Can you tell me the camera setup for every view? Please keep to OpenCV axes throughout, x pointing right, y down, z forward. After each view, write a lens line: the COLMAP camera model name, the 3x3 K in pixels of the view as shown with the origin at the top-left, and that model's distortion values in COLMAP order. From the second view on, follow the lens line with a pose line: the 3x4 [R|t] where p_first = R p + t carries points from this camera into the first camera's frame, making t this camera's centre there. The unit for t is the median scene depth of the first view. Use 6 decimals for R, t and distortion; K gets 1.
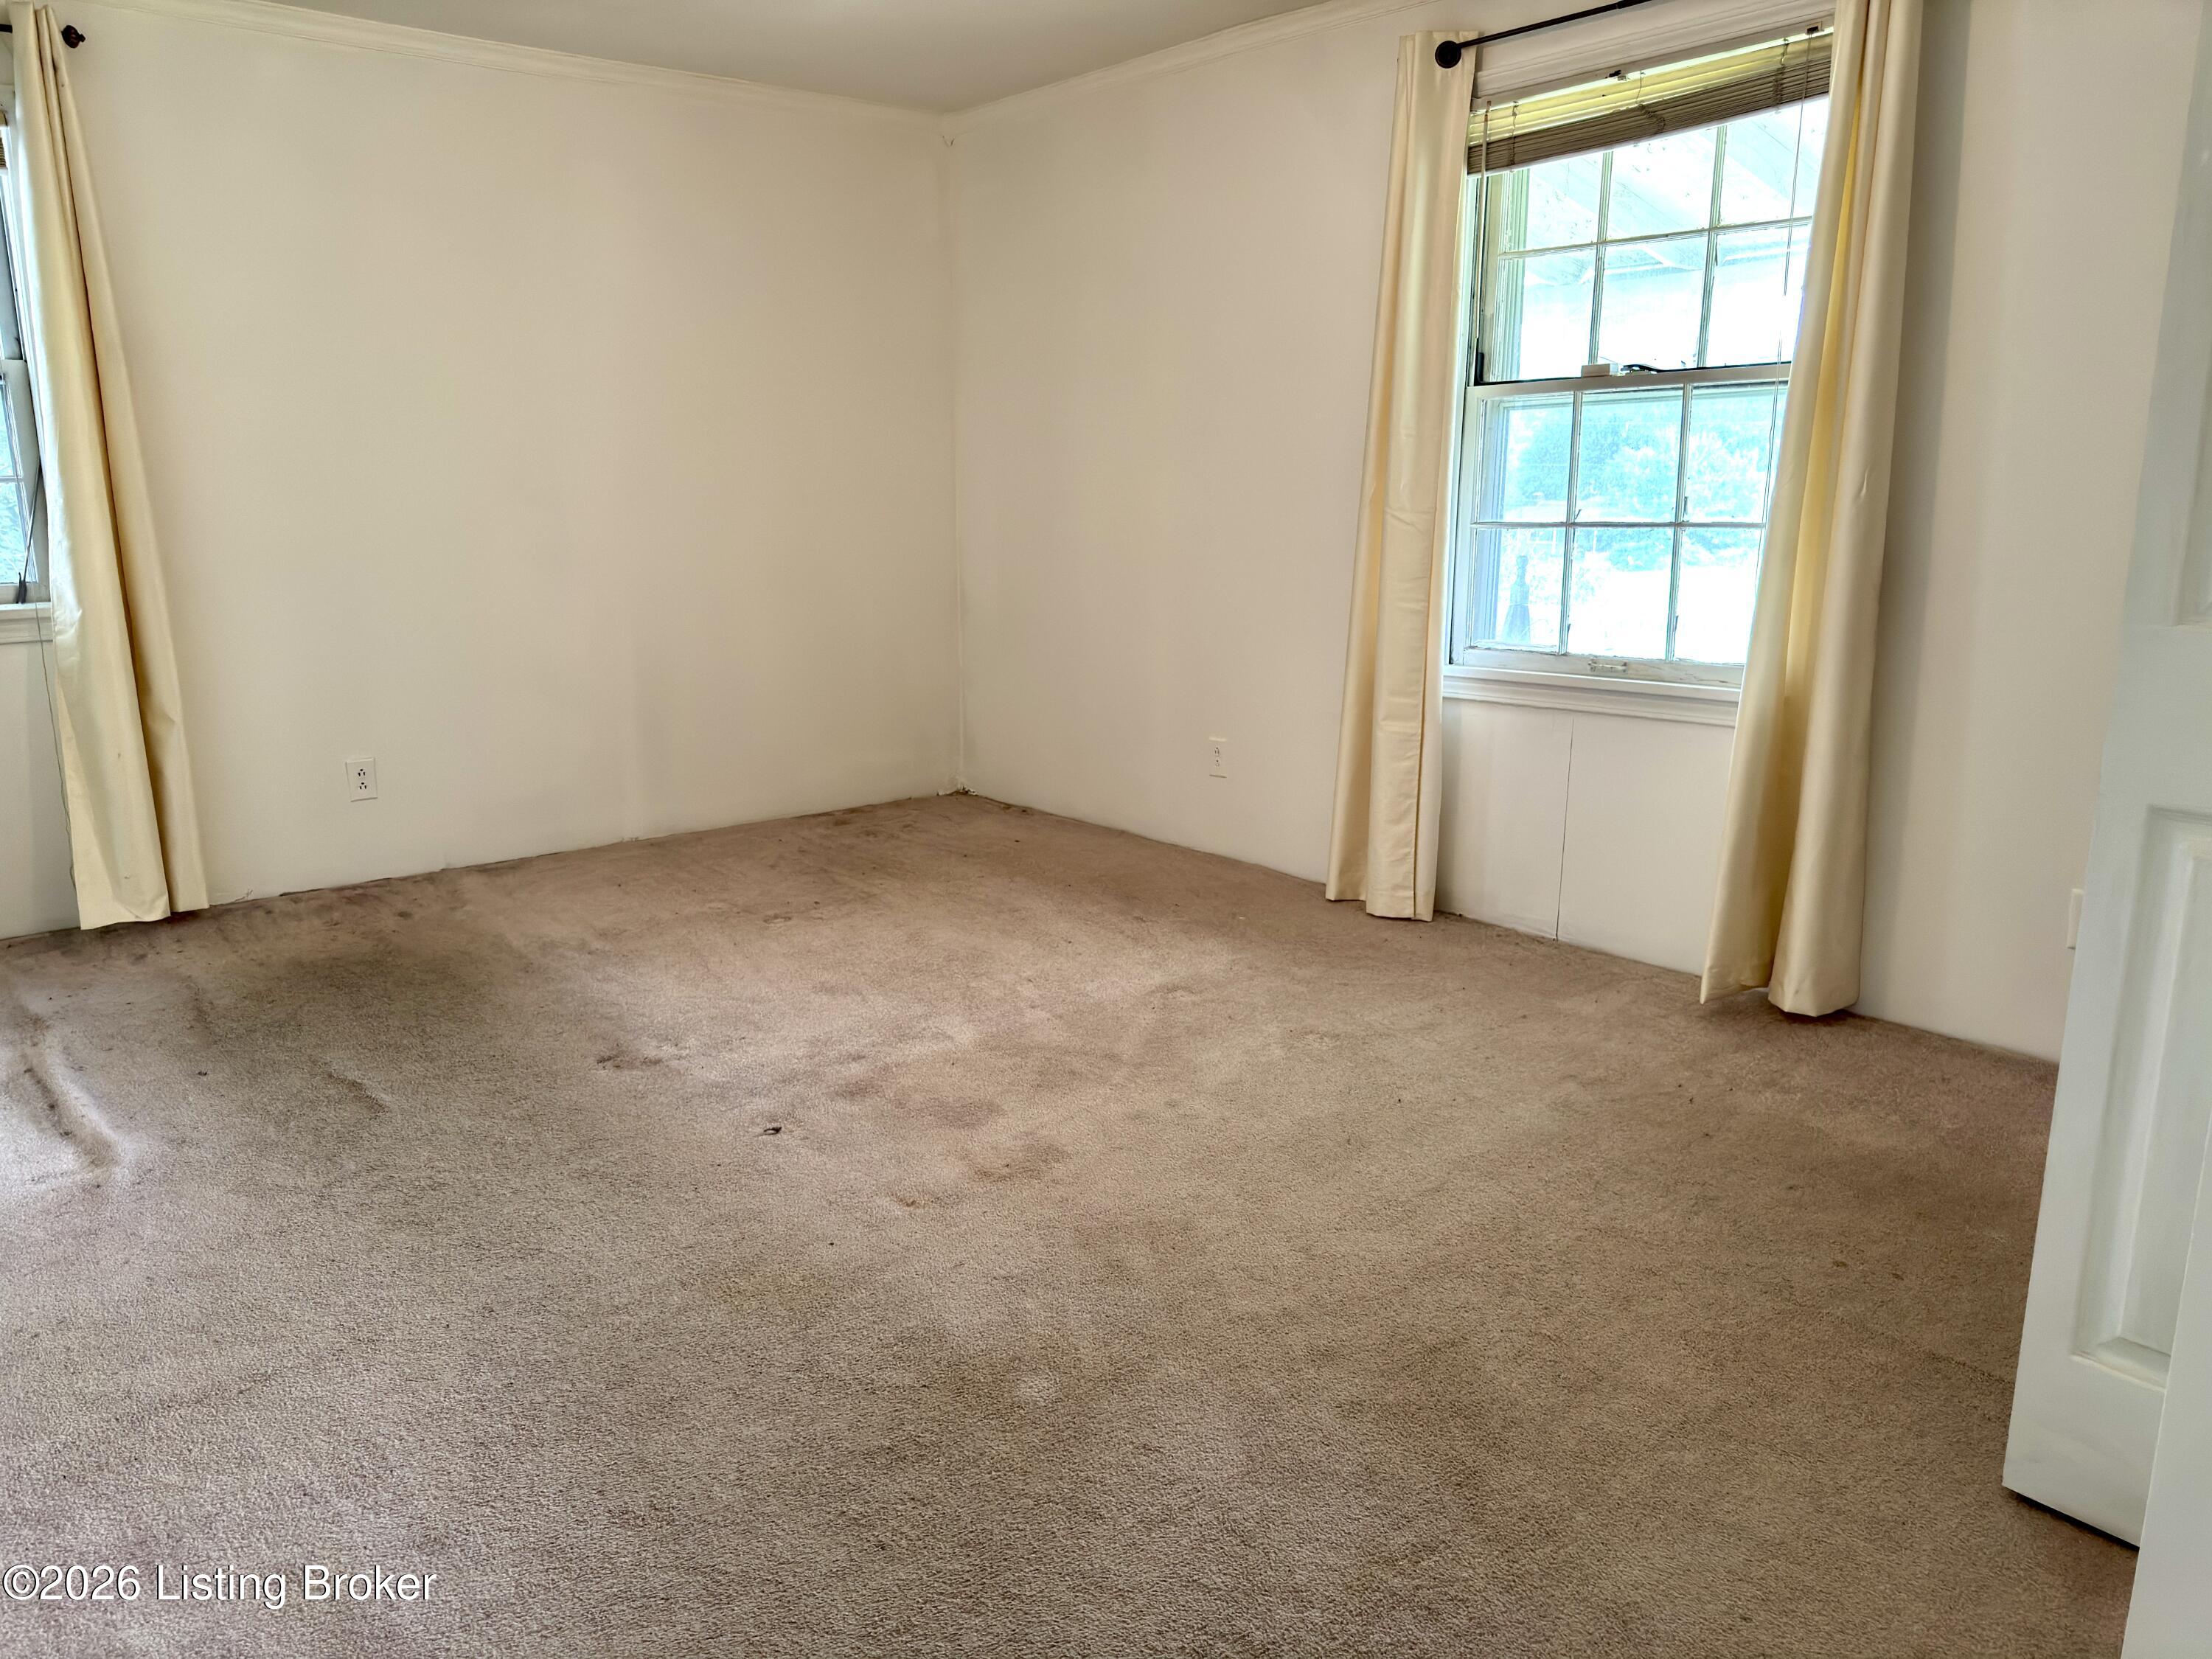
lens RADIAL K [[1572.5, 0, 1101.4], [0, 1572.5, 827.2], [0, 0, 1]] dist [0.028720, -0.034353]
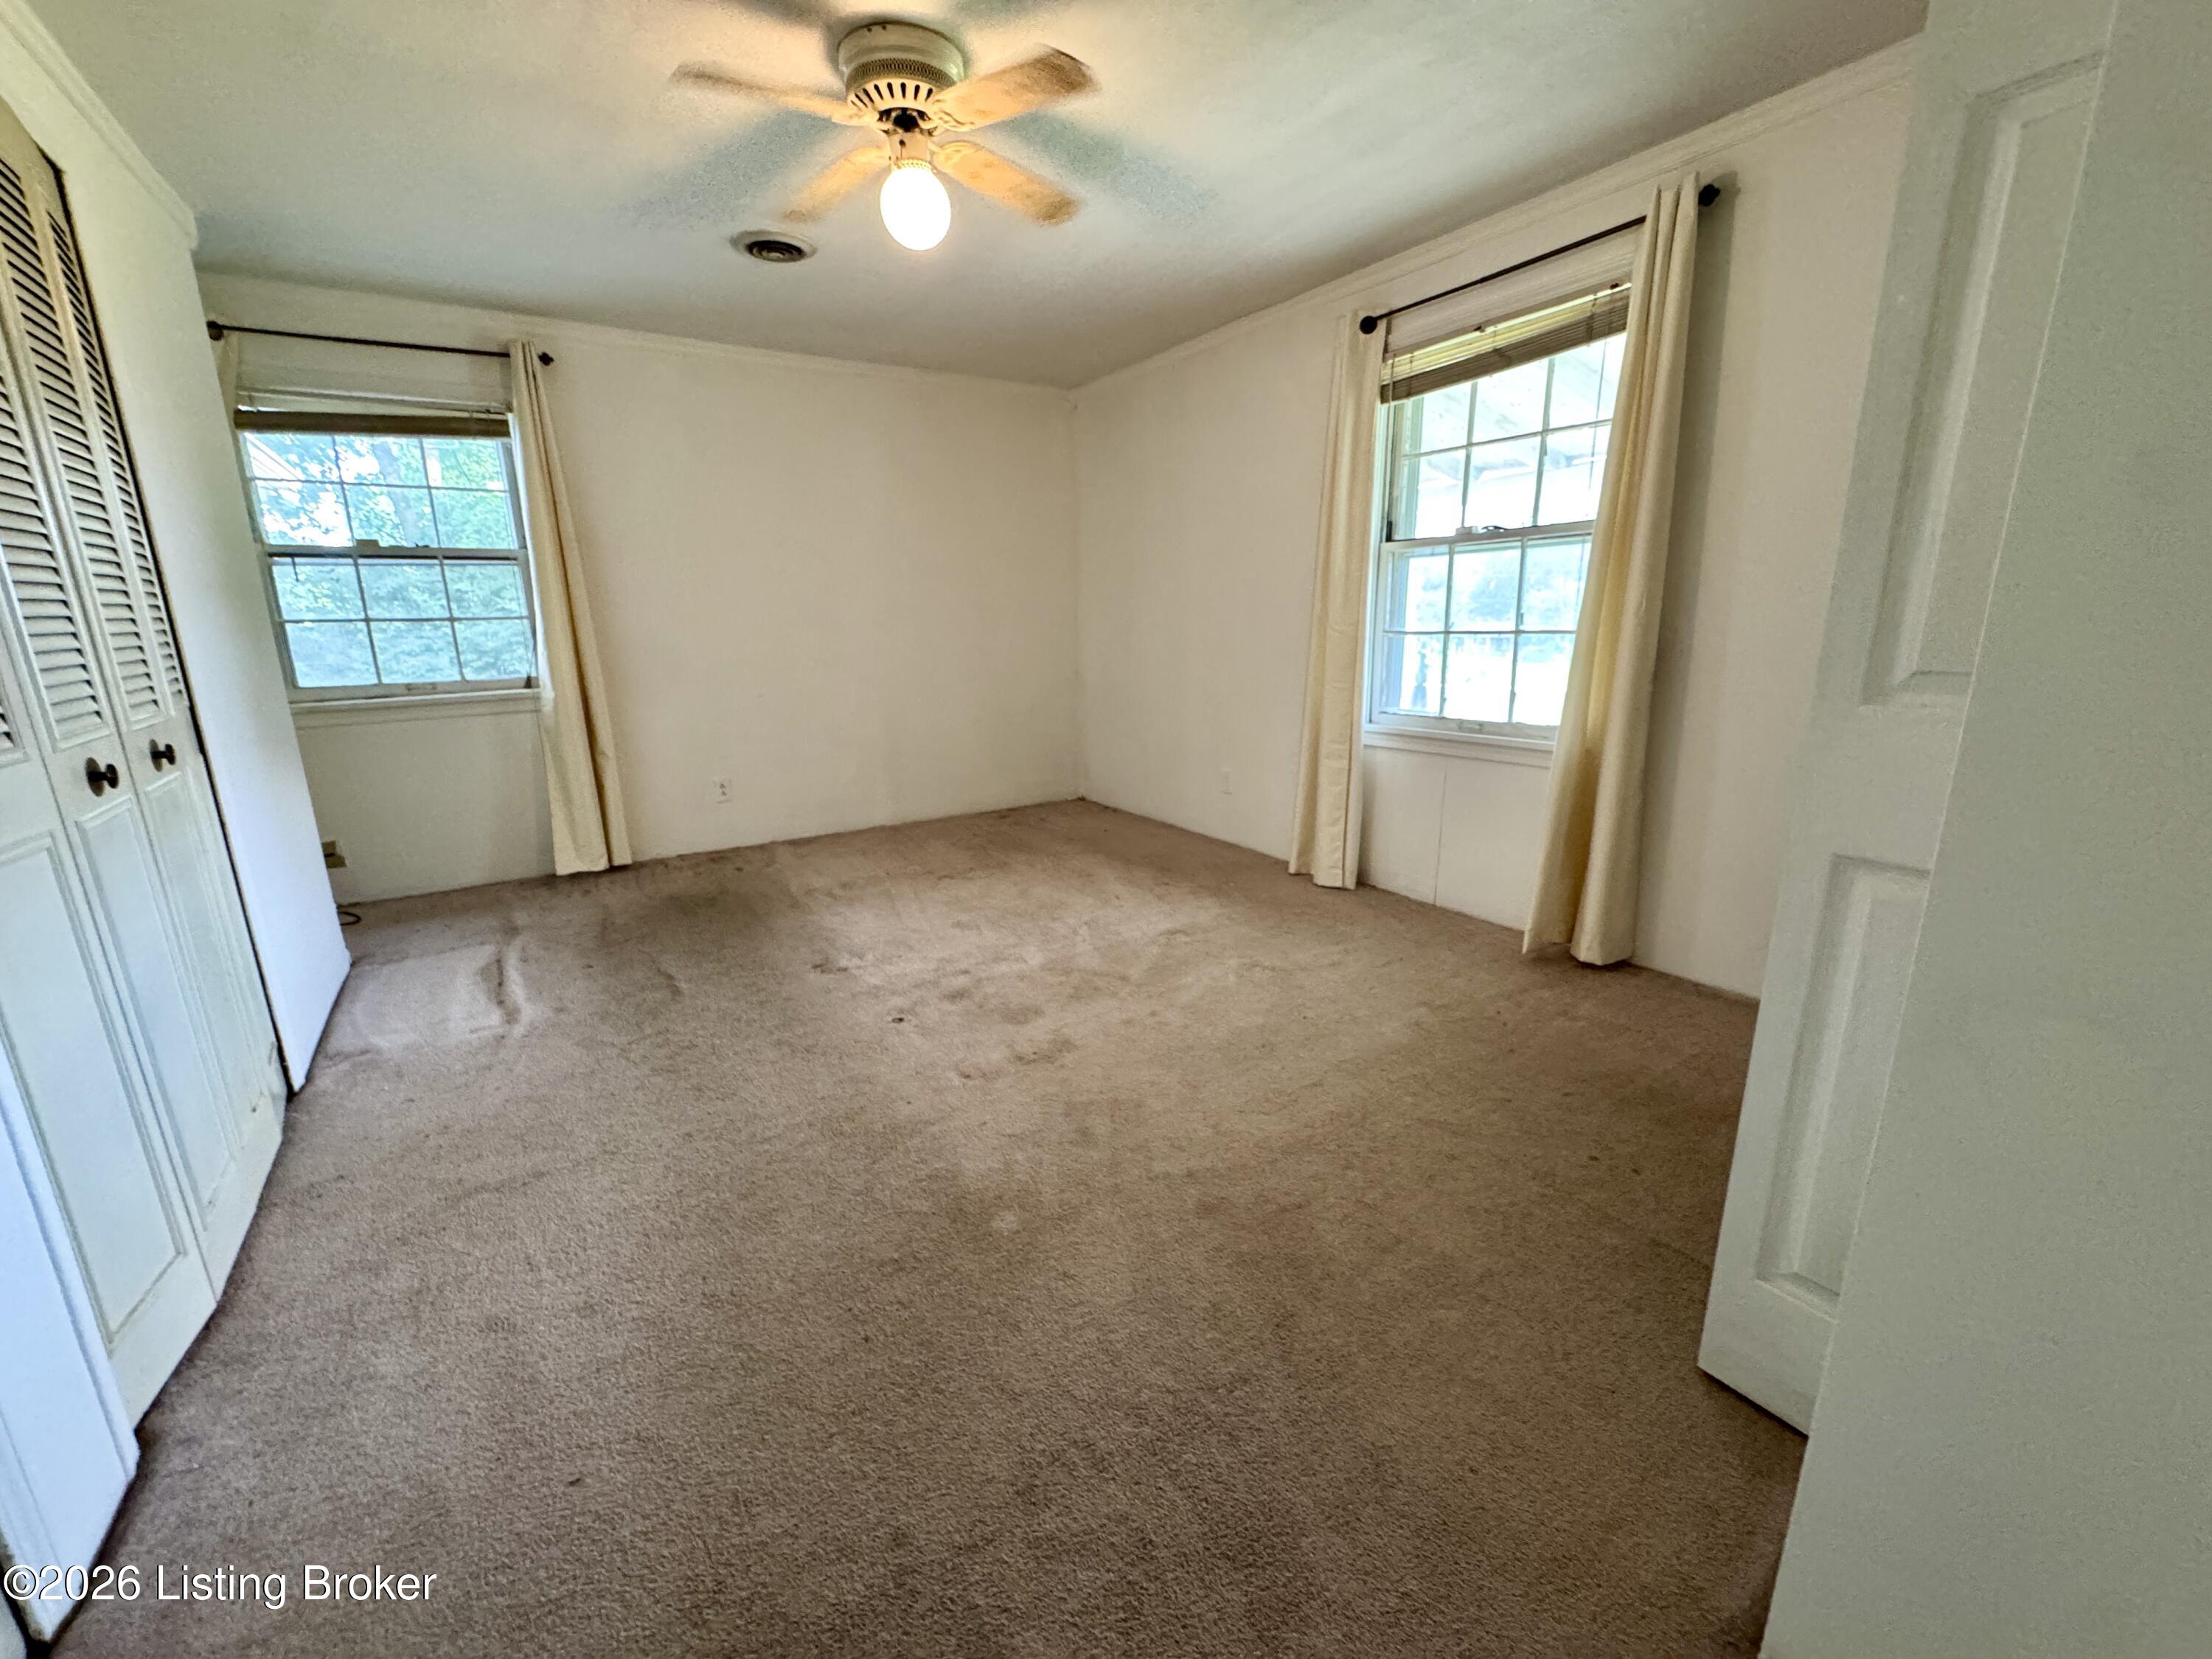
lens RADIAL K [[885.0, 0, 1104.8], [0, 885.0, 831.4], [0, 0, 1]] dist [-0.002086, -0.000189]
pose [[0.991928, 0.016582, -0.125710, 0.092000], [-0.013674, 0.999620, 0.023955, -0.018539], [0.126059, -0.022042, 0.991778, 0.122766]]
